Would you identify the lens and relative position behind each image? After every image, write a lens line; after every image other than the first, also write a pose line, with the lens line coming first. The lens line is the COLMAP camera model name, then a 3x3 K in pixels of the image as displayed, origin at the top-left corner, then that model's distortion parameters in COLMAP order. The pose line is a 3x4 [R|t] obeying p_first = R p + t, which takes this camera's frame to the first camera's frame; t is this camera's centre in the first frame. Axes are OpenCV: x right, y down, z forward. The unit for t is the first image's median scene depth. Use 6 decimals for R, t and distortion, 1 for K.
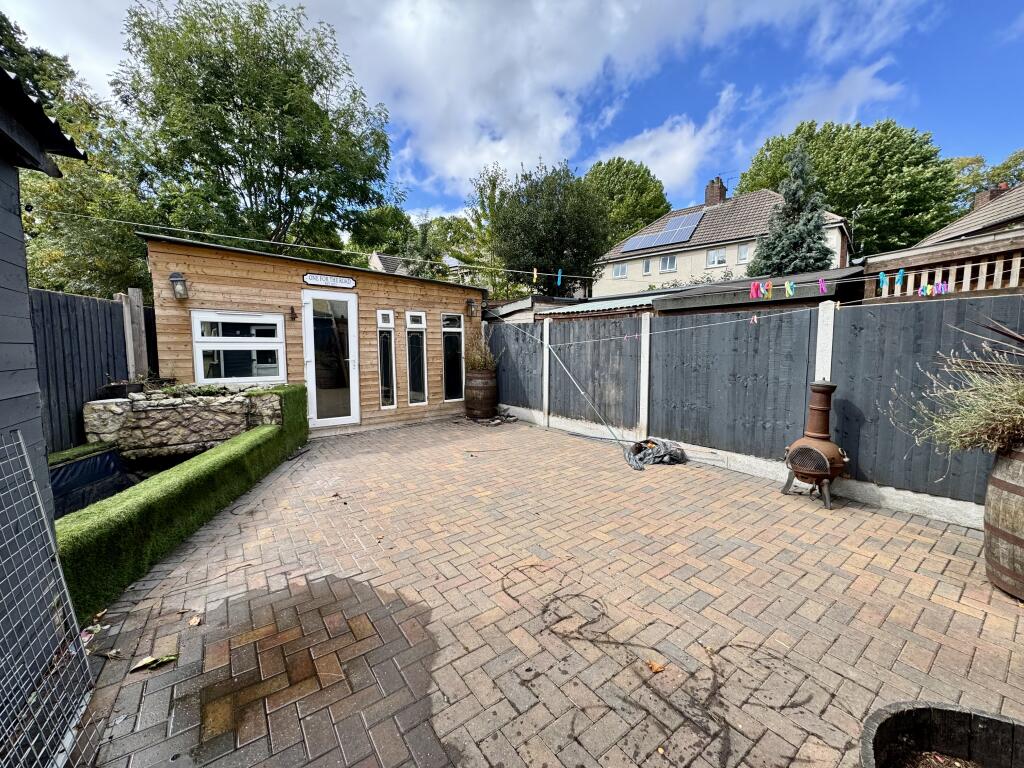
lens RADIAL K [[407.6, 0, 514.5], [0, 407.6, 381.2], [0, 0, 1]] dist [-0.007806, 0.002069]
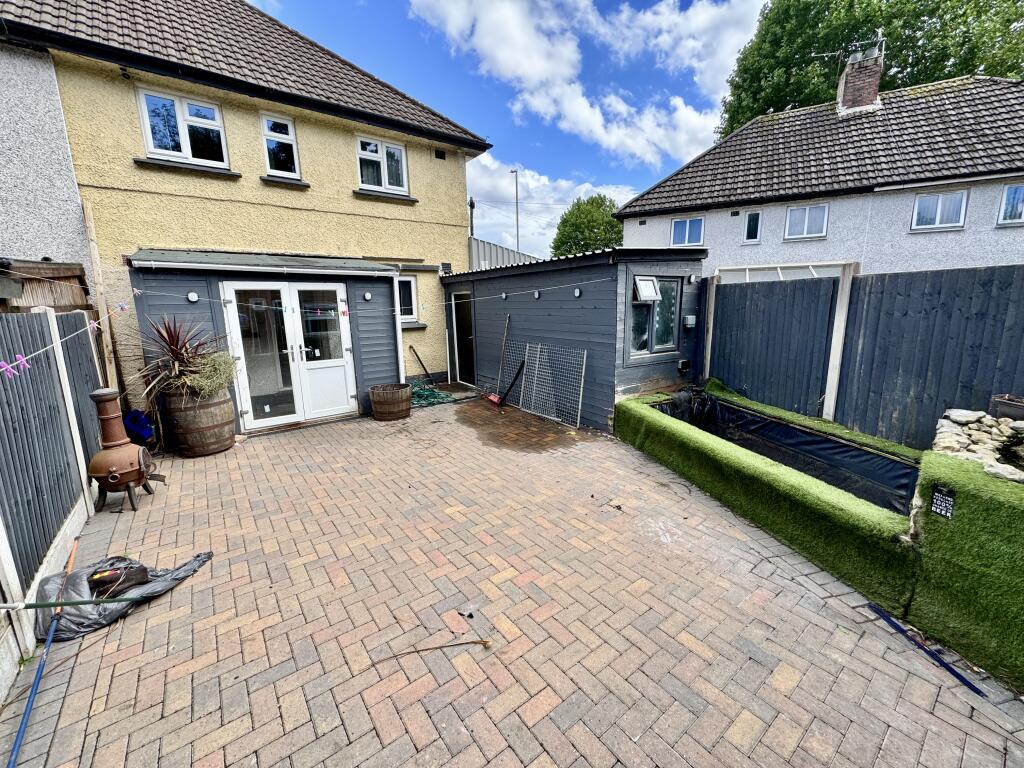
lens RADIAL K [[407.6, 0, 510.9], [0, 407.6, 384.5], [0, 0, 1]] dist [-0.007806, 0.002069]
pose [[-0.999495, 0.029697, -0.011263, -0.258182], [0.025361, 0.959703, 0.279869, -0.309360], [0.019121, 0.279442, -0.959972, 2.308573]]
